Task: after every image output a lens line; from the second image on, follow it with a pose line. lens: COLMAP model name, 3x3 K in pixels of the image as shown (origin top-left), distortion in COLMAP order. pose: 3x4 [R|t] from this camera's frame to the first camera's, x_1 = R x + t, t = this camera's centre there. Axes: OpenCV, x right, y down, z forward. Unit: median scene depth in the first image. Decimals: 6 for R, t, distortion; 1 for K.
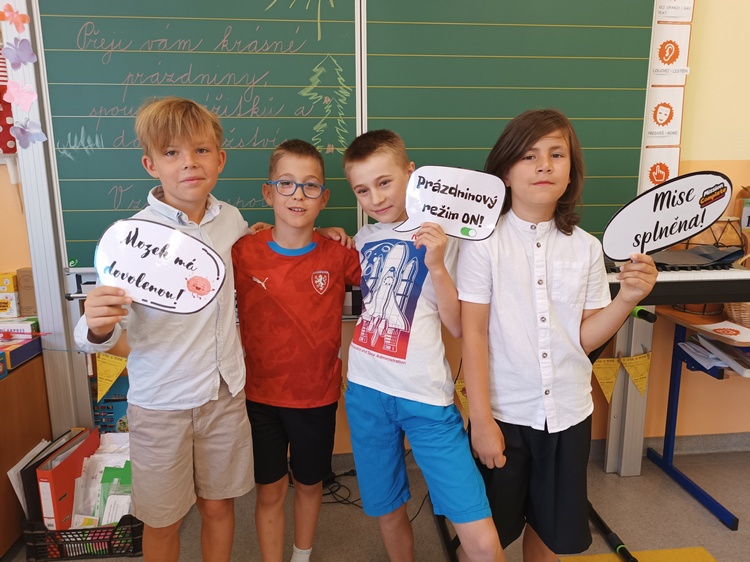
lens RADIAL K [[524.0, 0, 369.8], [0, 524.0, 278.4], [0, 0, 1]] dist [0.018713, -0.008023]
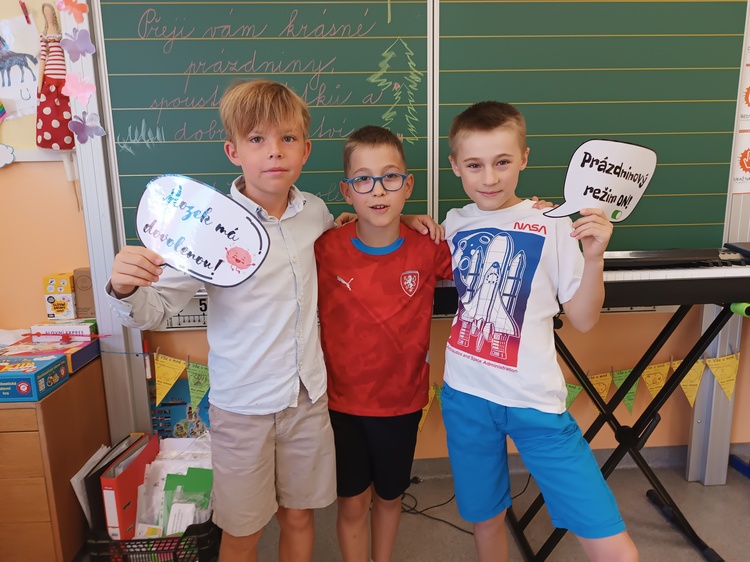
lens RADIAL K [[526.5, 0, 372.8], [0, 526.5, 279.1], [0, 0, 1]] dist [0.013776, -0.009543]
pose [[0.999429, -0.008242, -0.032757, -0.098819], [0.008343, 0.999961, 0.002922, 0.002651], [0.032732, -0.003193, 0.999459, 0.054295]]
